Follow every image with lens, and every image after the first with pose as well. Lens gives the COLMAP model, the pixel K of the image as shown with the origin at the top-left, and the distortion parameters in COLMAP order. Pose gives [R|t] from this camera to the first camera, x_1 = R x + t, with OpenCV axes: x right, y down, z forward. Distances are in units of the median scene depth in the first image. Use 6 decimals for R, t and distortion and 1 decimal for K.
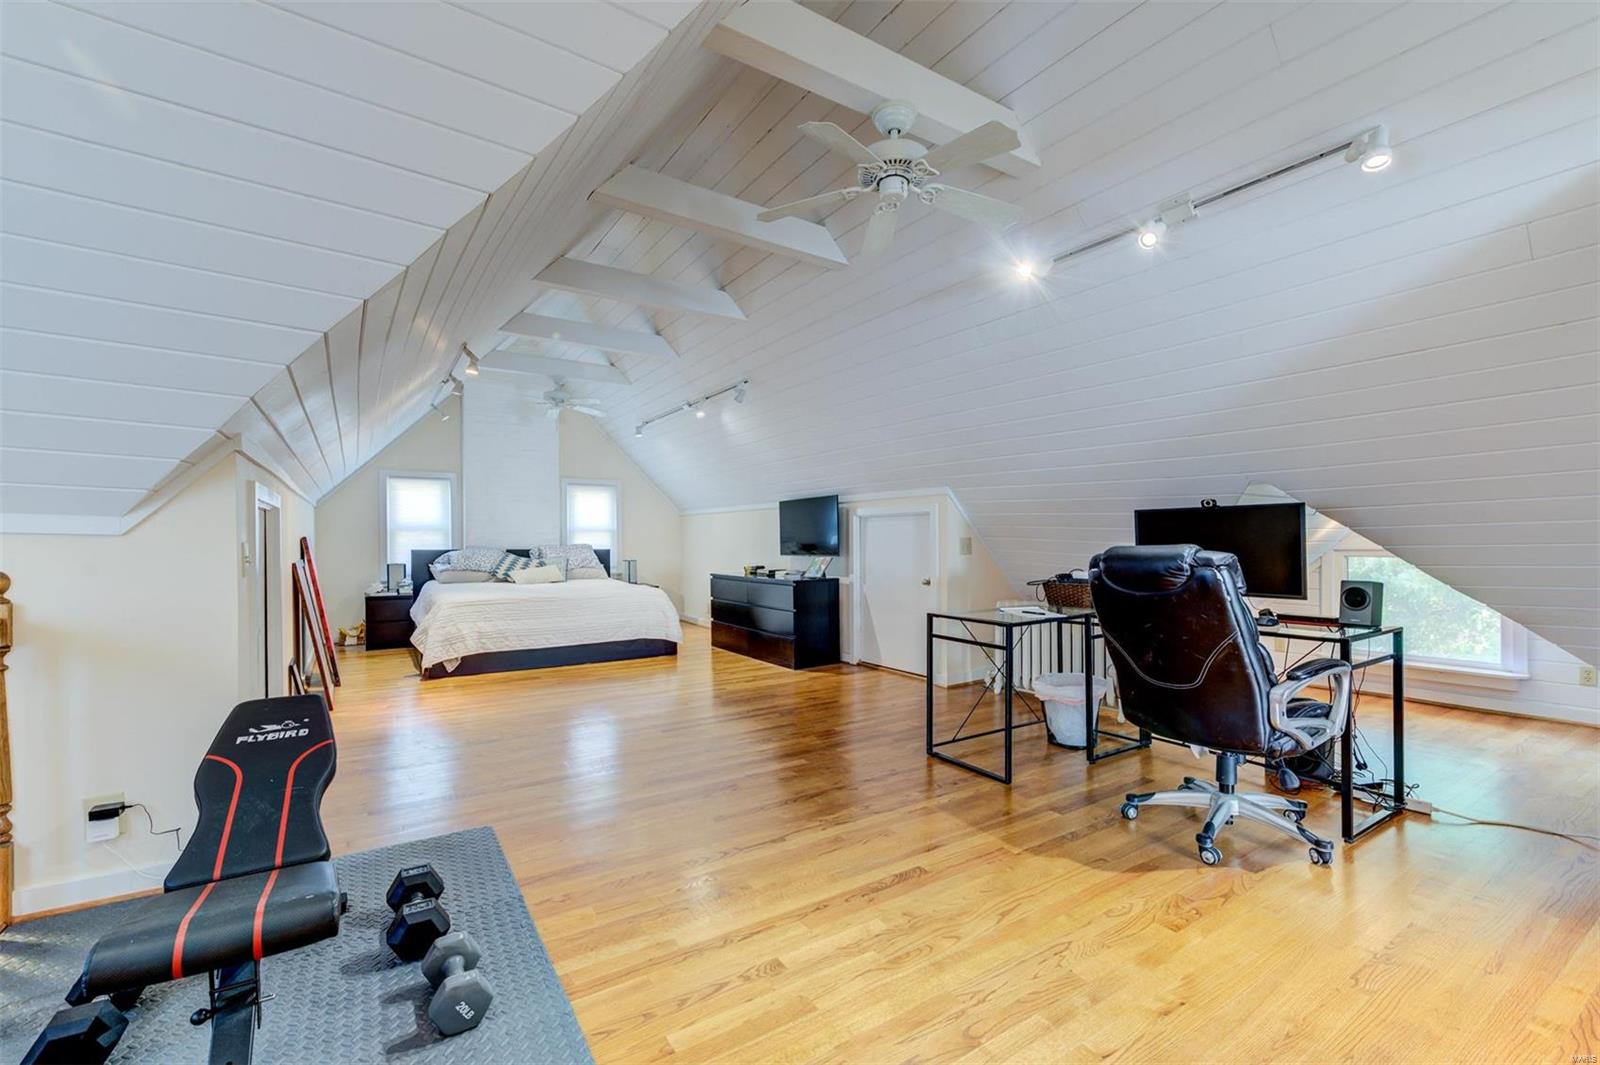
lens RADIAL K [[670.5, 0, 809.6], [0, 670.5, 541.5], [0, 0, 1]] dist [0.000117, -0.000003]
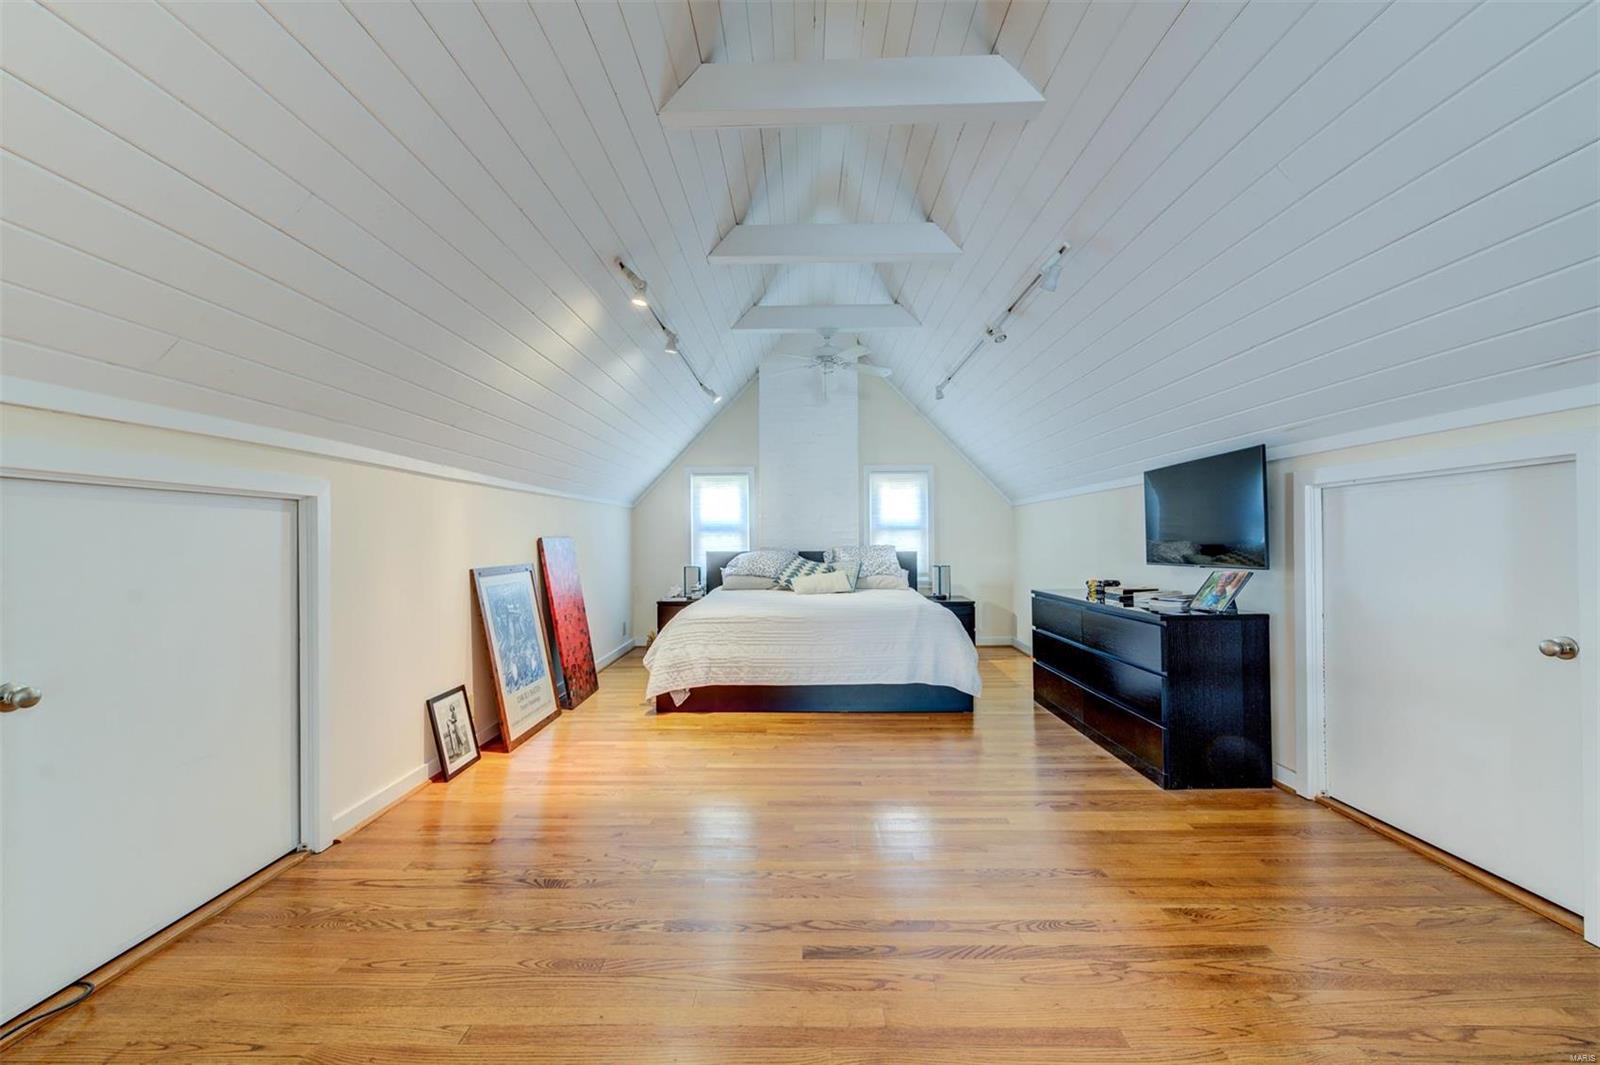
lens RADIAL K [[670.5, 0, 809.6], [0, 670.5, 541.5], [0, 0, 1]] dist [0.000117, -0.000003]
pose [[0.846896, -0.003848, -0.531744, 0.018076], [0.002832, 0.999992, -0.002727, 0.001711], [0.531751, 0.000803, 0.846901, 0.365216]]
